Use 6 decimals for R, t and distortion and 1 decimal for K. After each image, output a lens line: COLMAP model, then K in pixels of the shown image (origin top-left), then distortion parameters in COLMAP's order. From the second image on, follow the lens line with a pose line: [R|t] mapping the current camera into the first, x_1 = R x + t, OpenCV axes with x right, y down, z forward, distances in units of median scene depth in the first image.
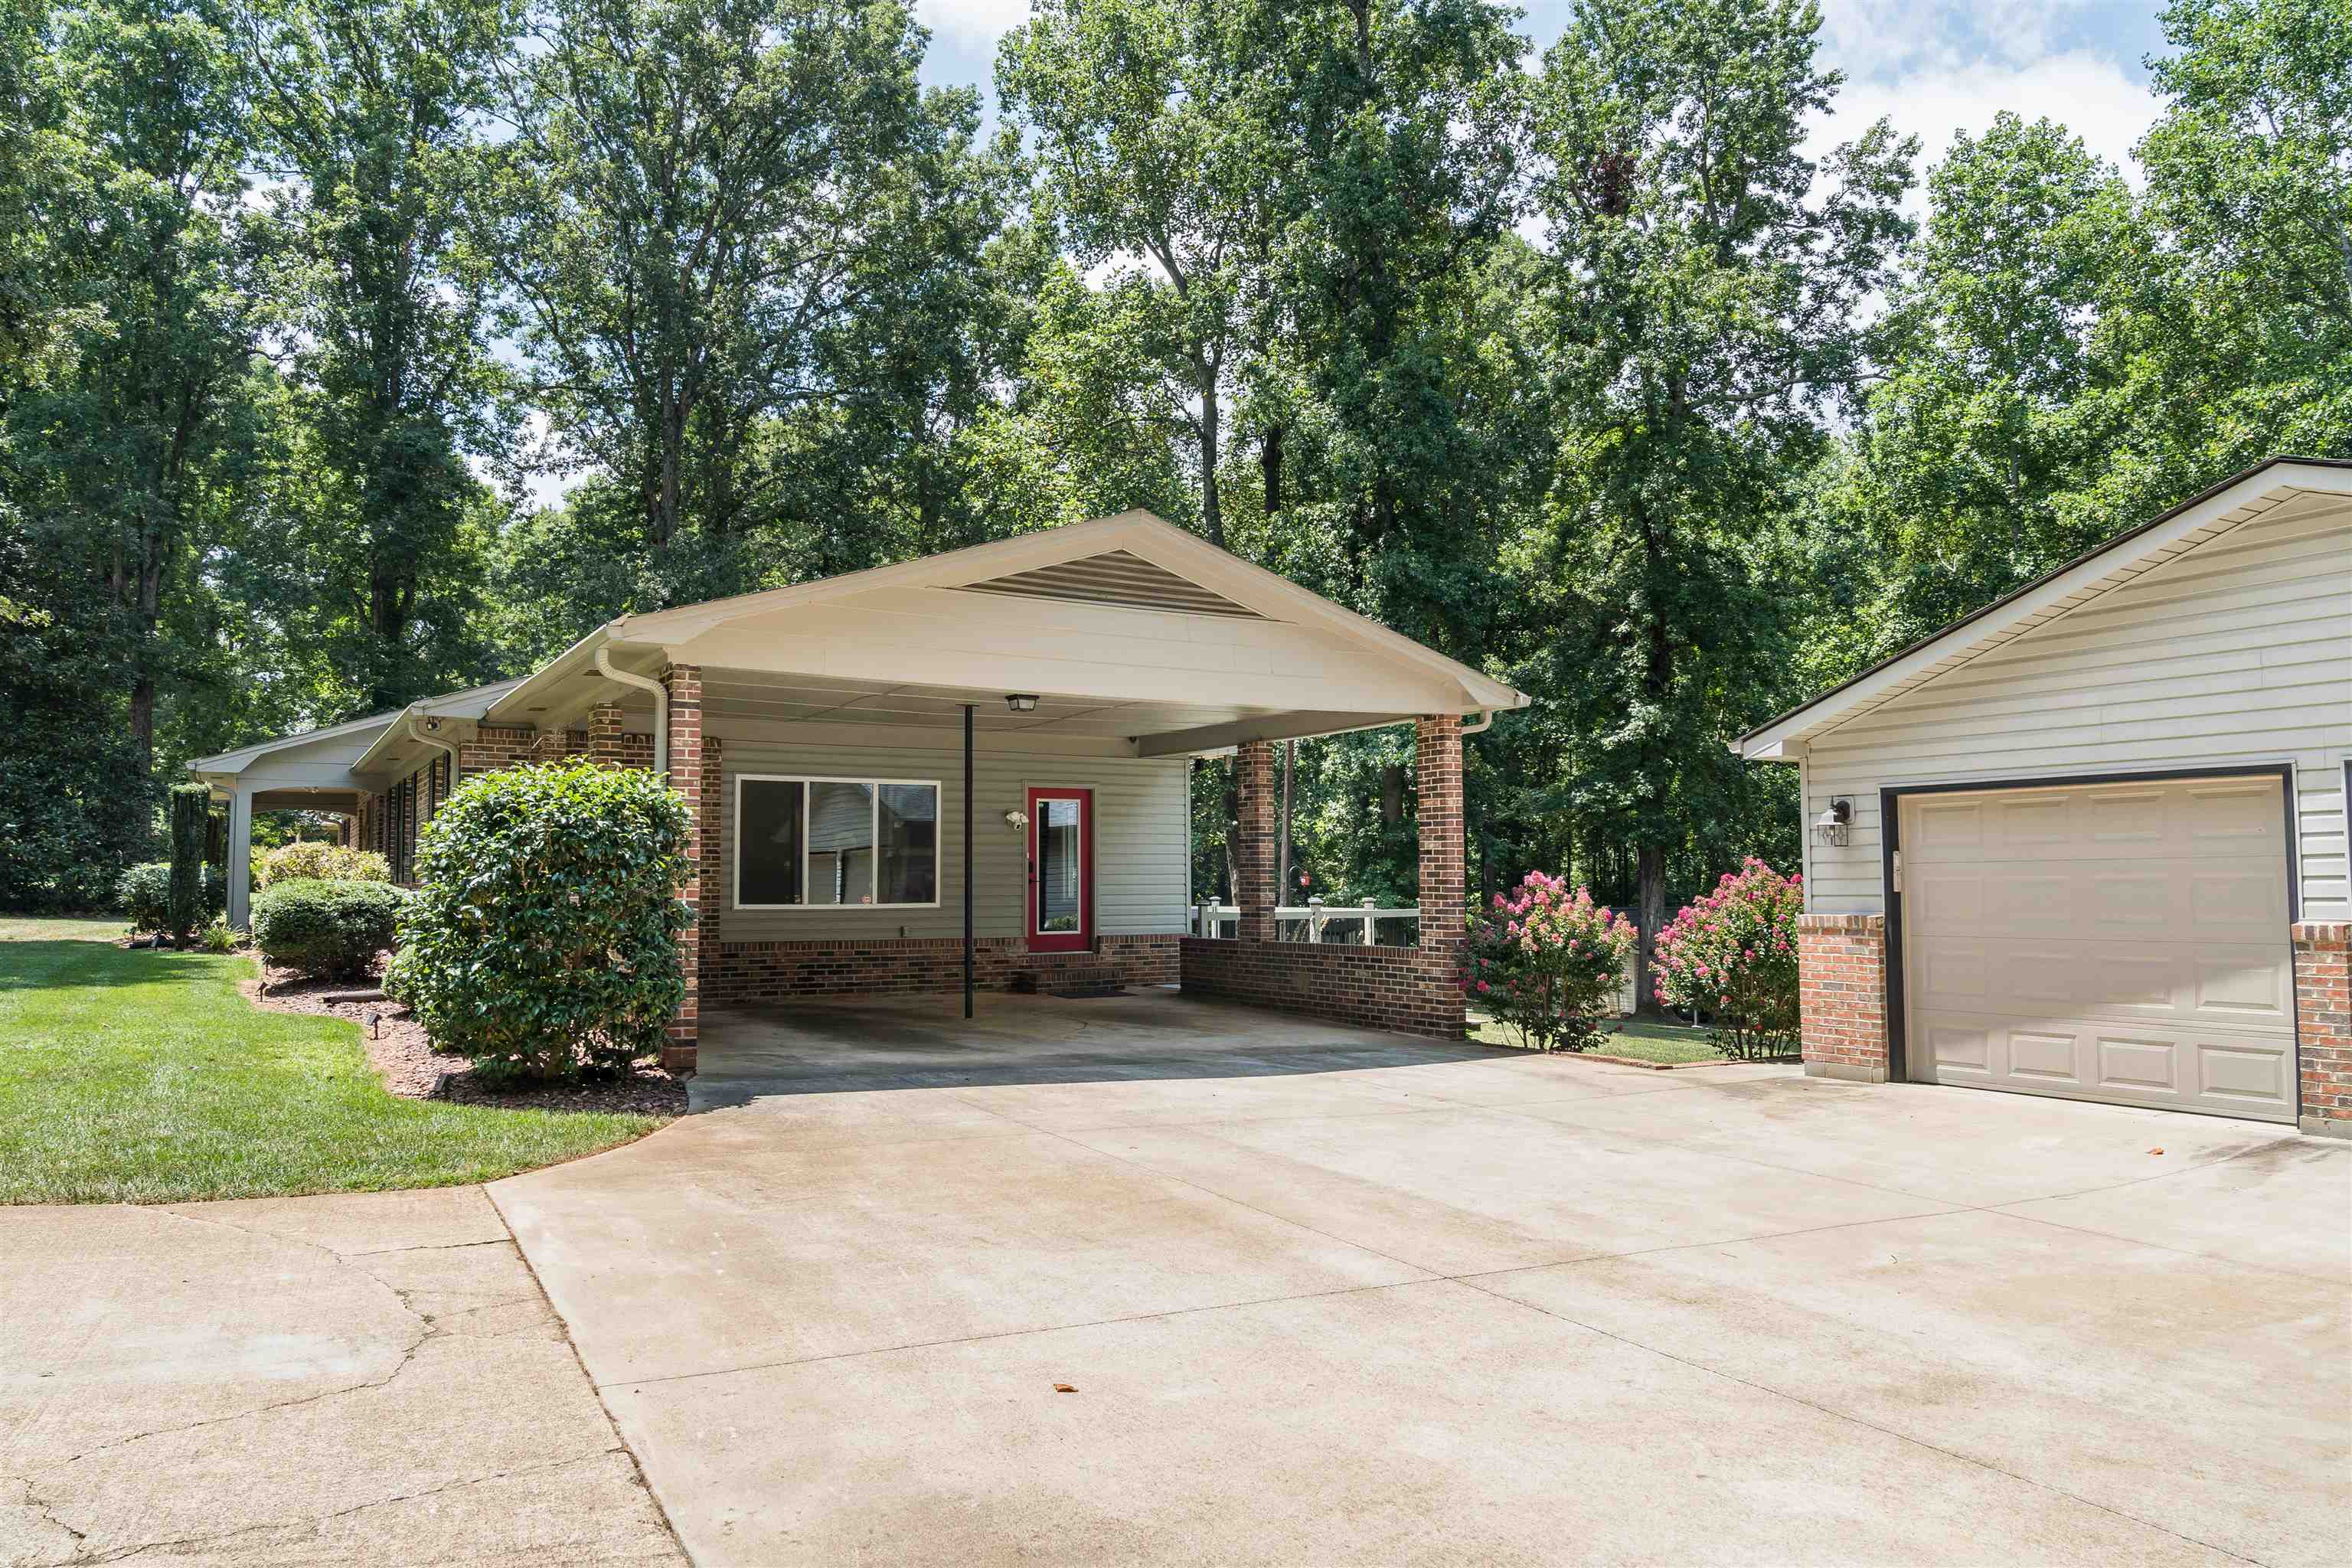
lens RADIAL K [[1600.3, 0, 1168.3], [0, 1600.3, 786.7], [0, 0, 1]] dist [-0.030148, 0.008794]
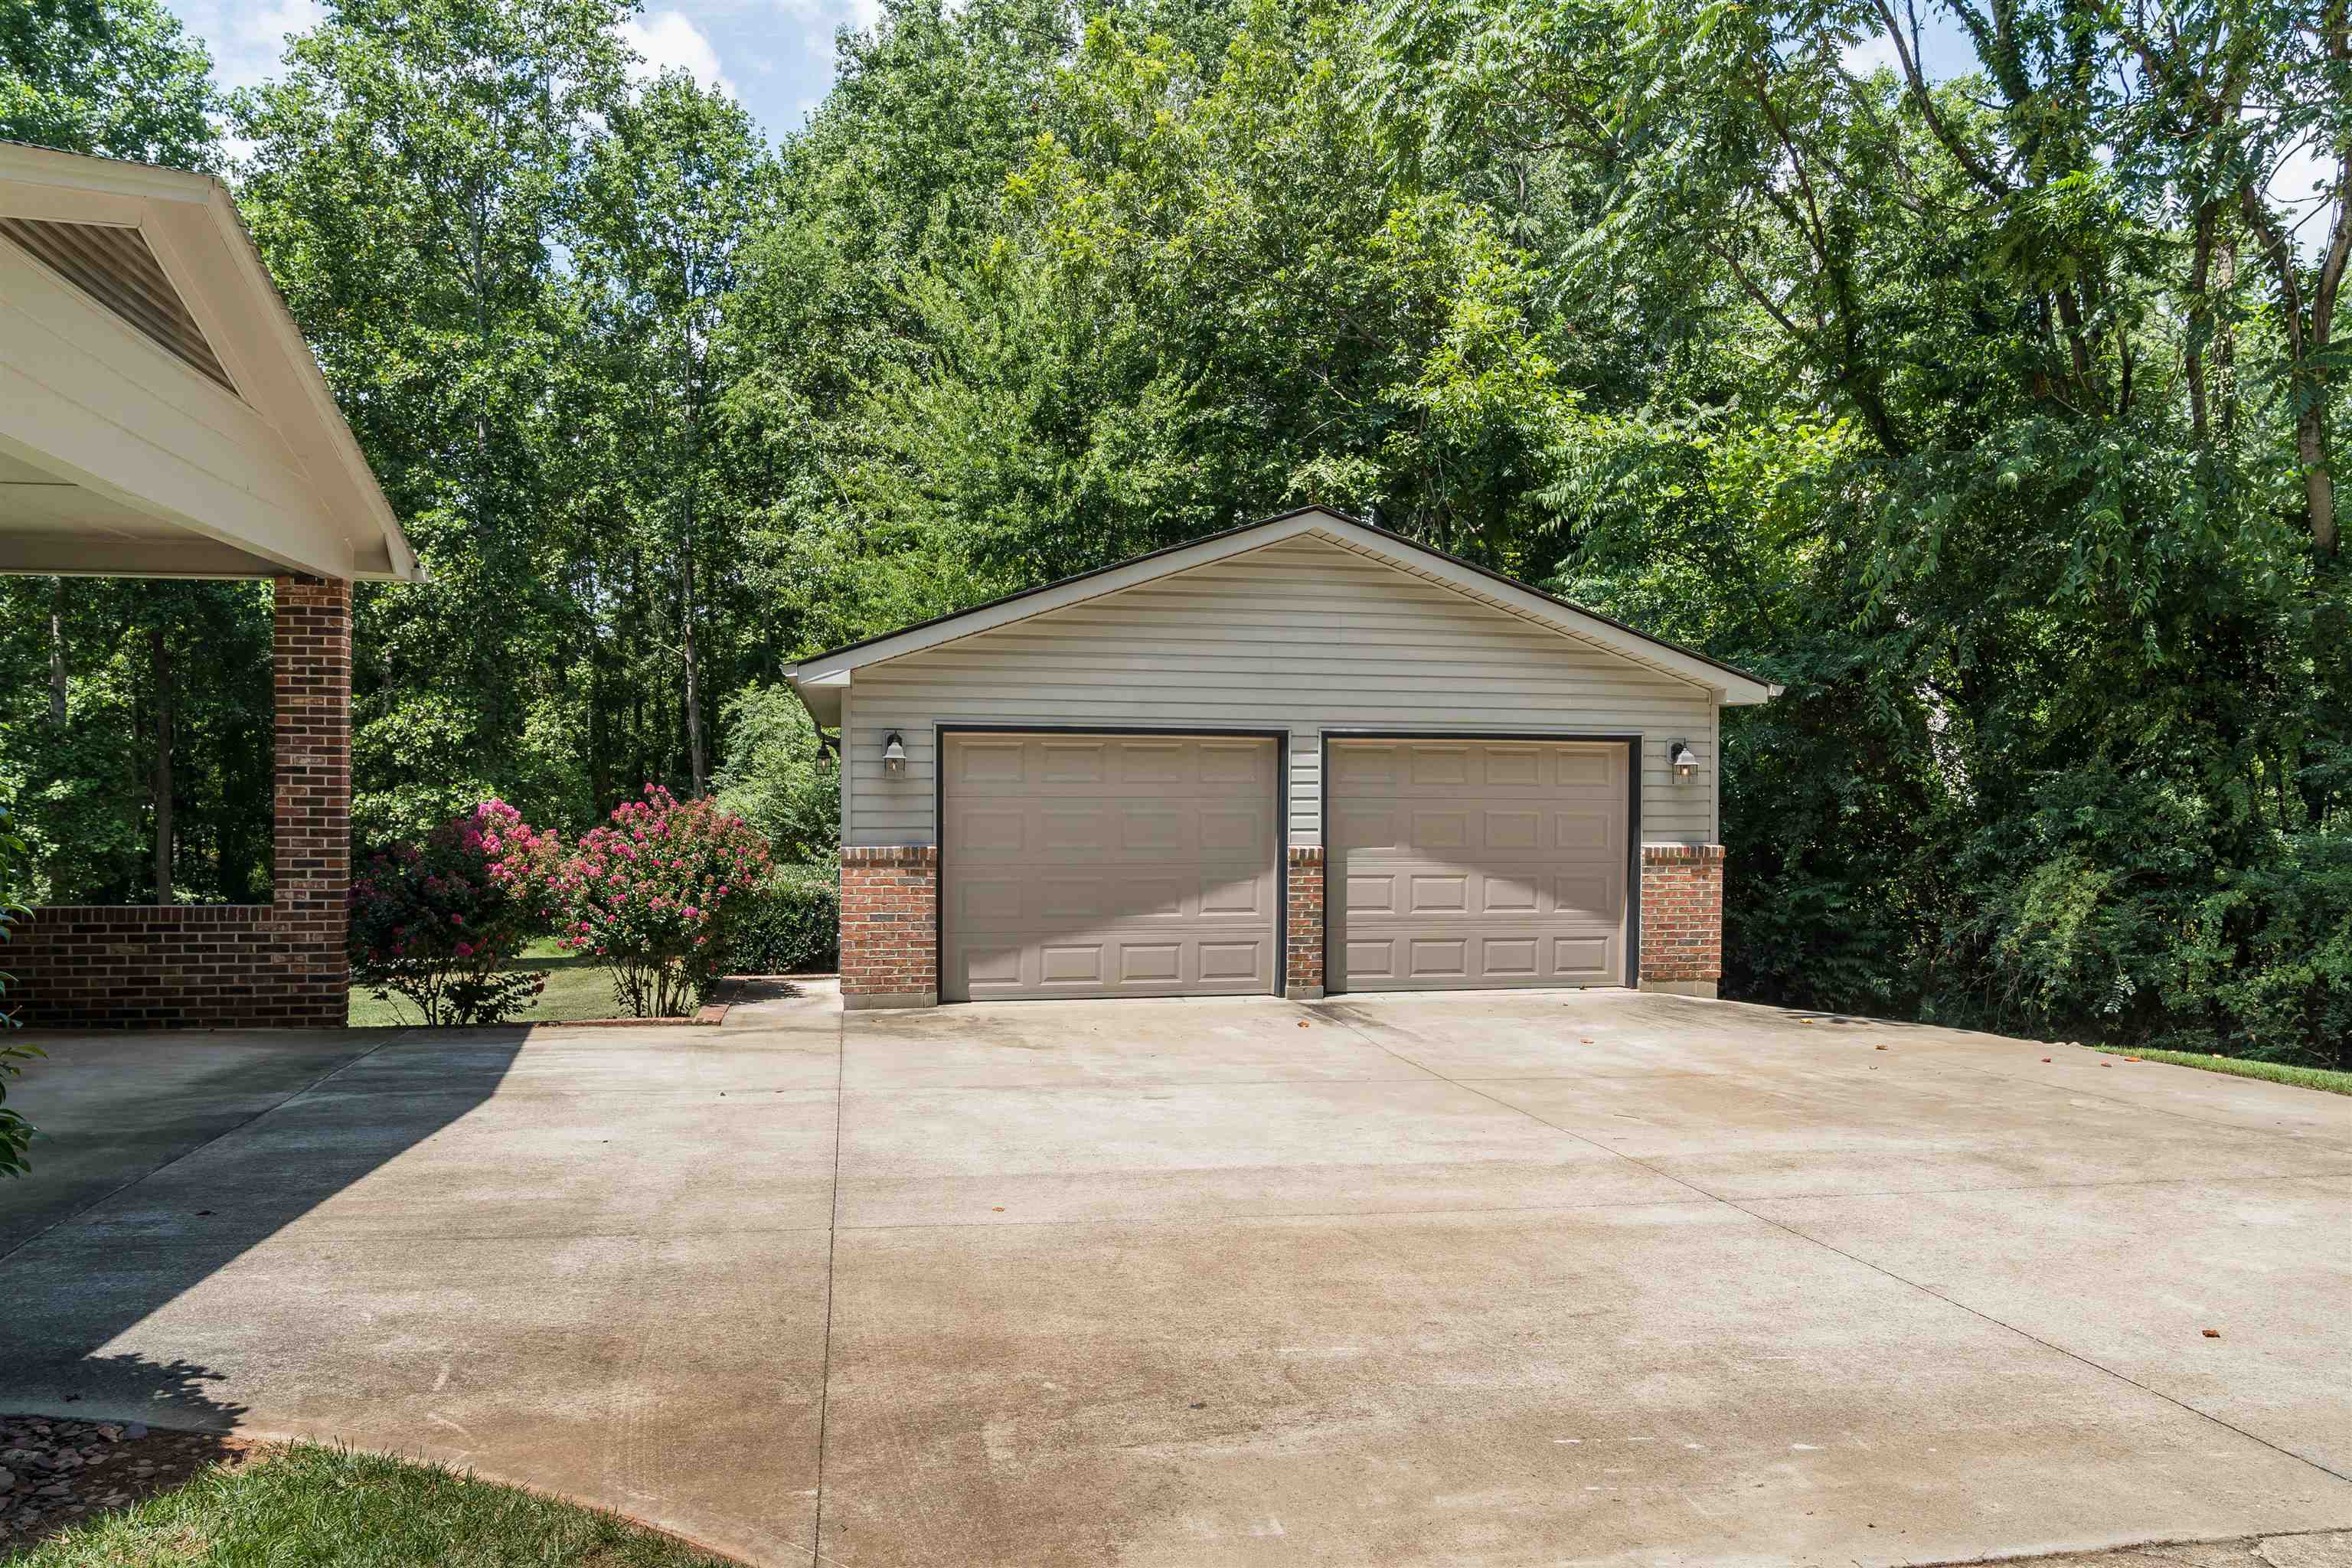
lens RADIAL K [[1600.3, 0, 1168.5], [0, 1600.3, 784.0], [0, 0, 1]] dist [-0.030148, 0.008794]
pose [[0.299042, 0.009545, 0.954192, -0.550807], [-0.065273, 0.997812, 0.010475, 0.020736], [-0.952005, -0.065416, 0.299011, 0.591598]]
